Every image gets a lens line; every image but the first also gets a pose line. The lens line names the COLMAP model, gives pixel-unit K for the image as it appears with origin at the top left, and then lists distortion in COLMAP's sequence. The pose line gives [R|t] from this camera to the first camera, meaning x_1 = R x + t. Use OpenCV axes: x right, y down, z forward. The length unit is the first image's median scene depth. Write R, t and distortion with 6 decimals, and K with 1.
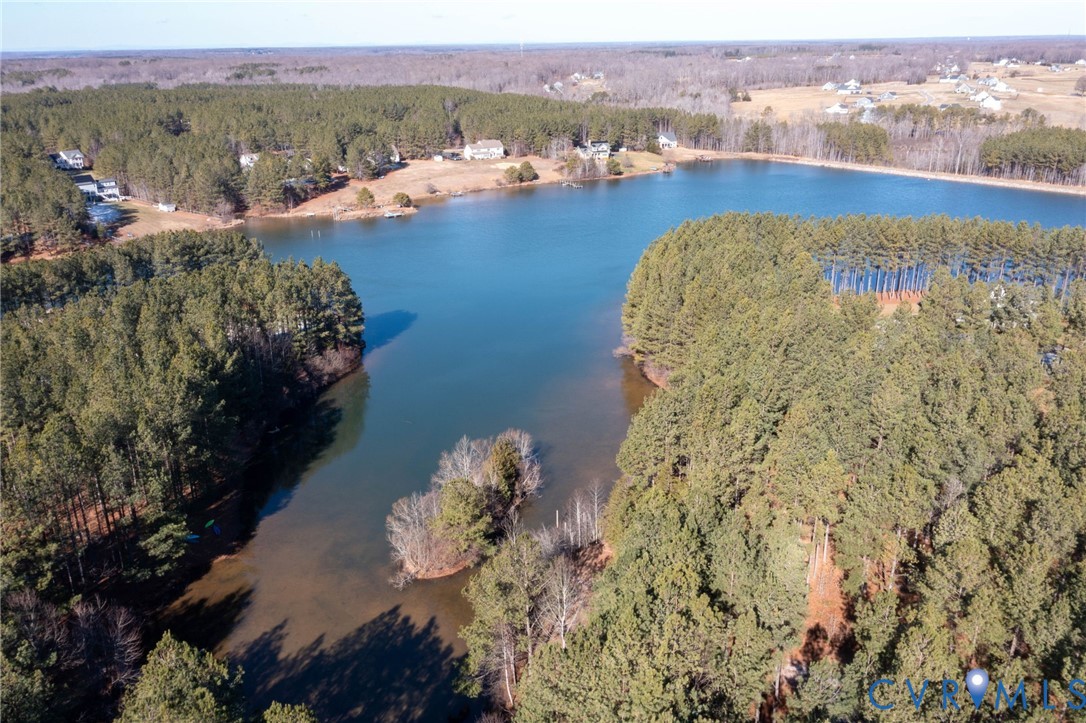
lens RADIAL K [[864.2, 0, 534.4], [0, 864.2, 362.9], [0, 0, 1]] dist [-0.004682, 0.004728]
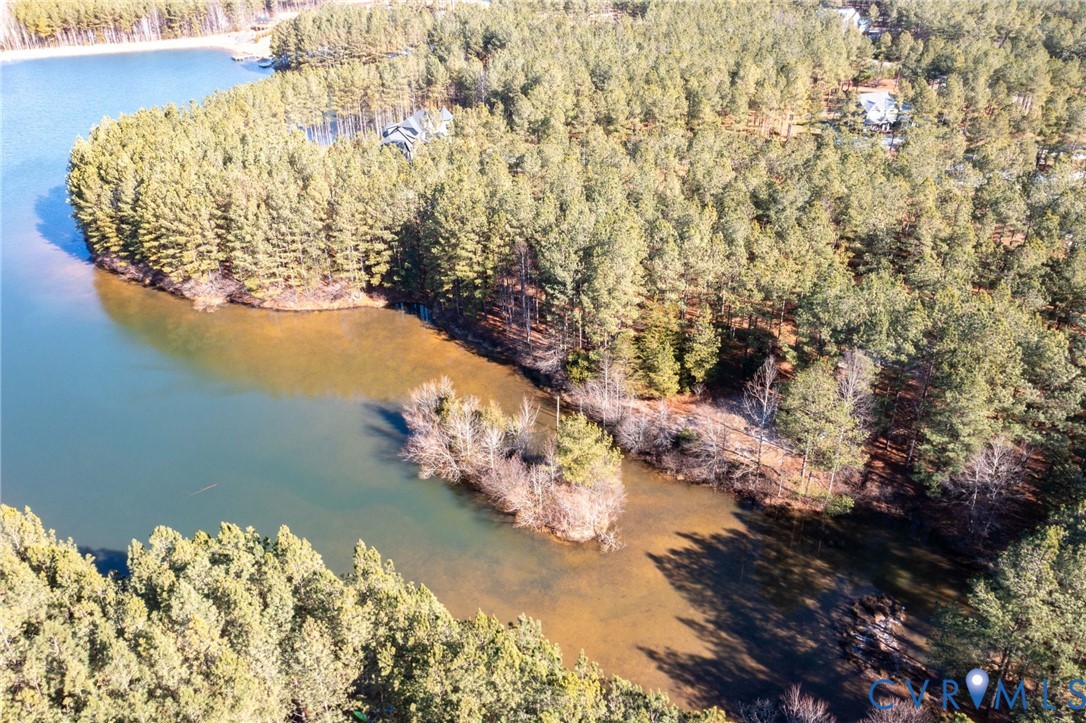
lens RADIAL K [[864.2, 0, 543.9], [0, 864.2, 353.1], [0, 0, 1]] dist [-0.004682, 0.004728]
pose [[0.336424, -0.448140, 0.828245, -0.217034], [0.333580, 0.879194, 0.340210, -0.064305], [-0.880649, 0.161831, 0.445273, 0.165907]]
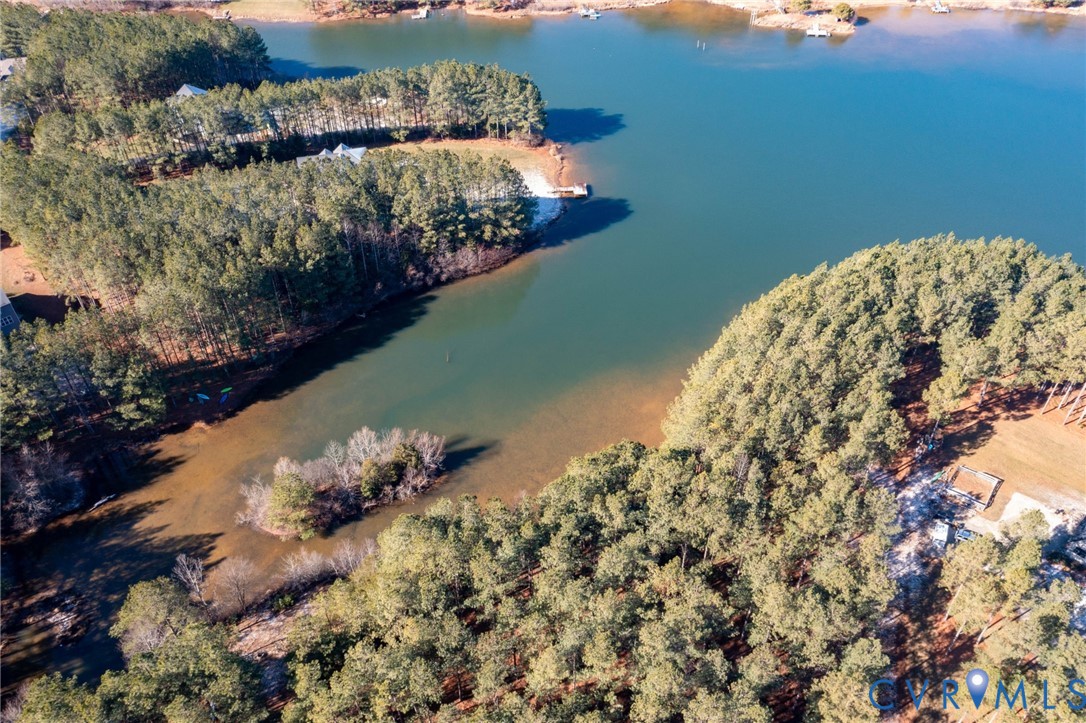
lens RADIAL K [[864.2, 0, 538.5], [0, 864.2, 366.8], [0, 0, 1]] dist [-0.004682, 0.004728]
pose [[0.723487, 0.465491, -0.509789, 0.191682], [-0.241208, 0.862373, 0.445119, -0.166159], [0.646827, -0.199072, 0.736196, 0.097418]]
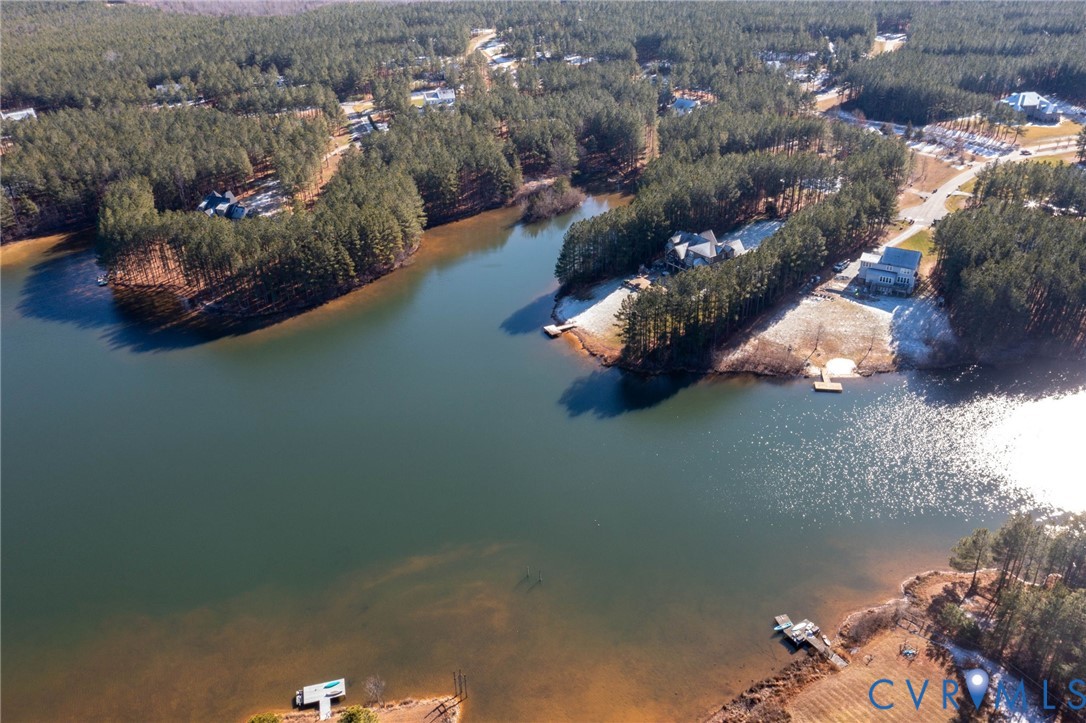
lens RADIAL K [[864.2, 0, 539.5], [0, 864.2, 363.7], [0, 0, 1]] dist [-0.004682, 0.004728]
pose [[-0.932142, -0.139338, 0.334211, -0.306825], [0.163132, 0.662415, 0.731159, -0.456110], [-0.323265, 0.736064, -0.594734, 0.903140]]
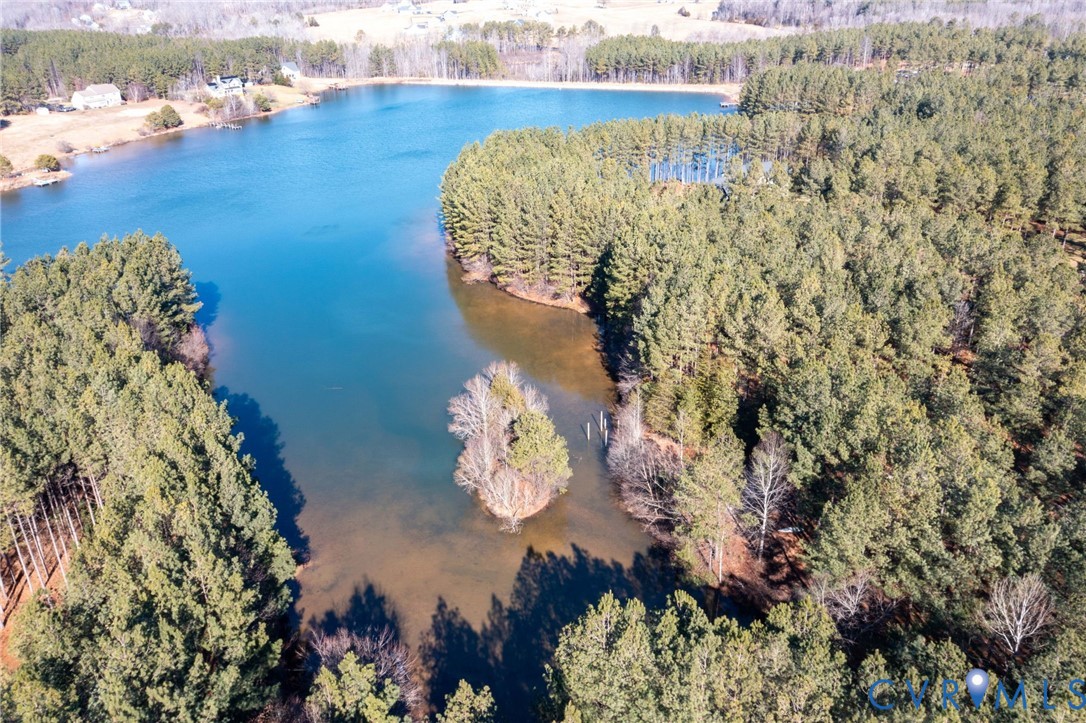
lens RADIAL K [[864.2, 0, 538.9], [0, 864.2, 353.6], [0, 0, 1]] dist [-0.004682, 0.004728]
pose [[0.862660, -0.219783, 0.455536, -0.140987], [0.188039, 0.975460, 0.114538, -0.012795], [-0.469531, -0.013148, 0.882818, 0.029014]]
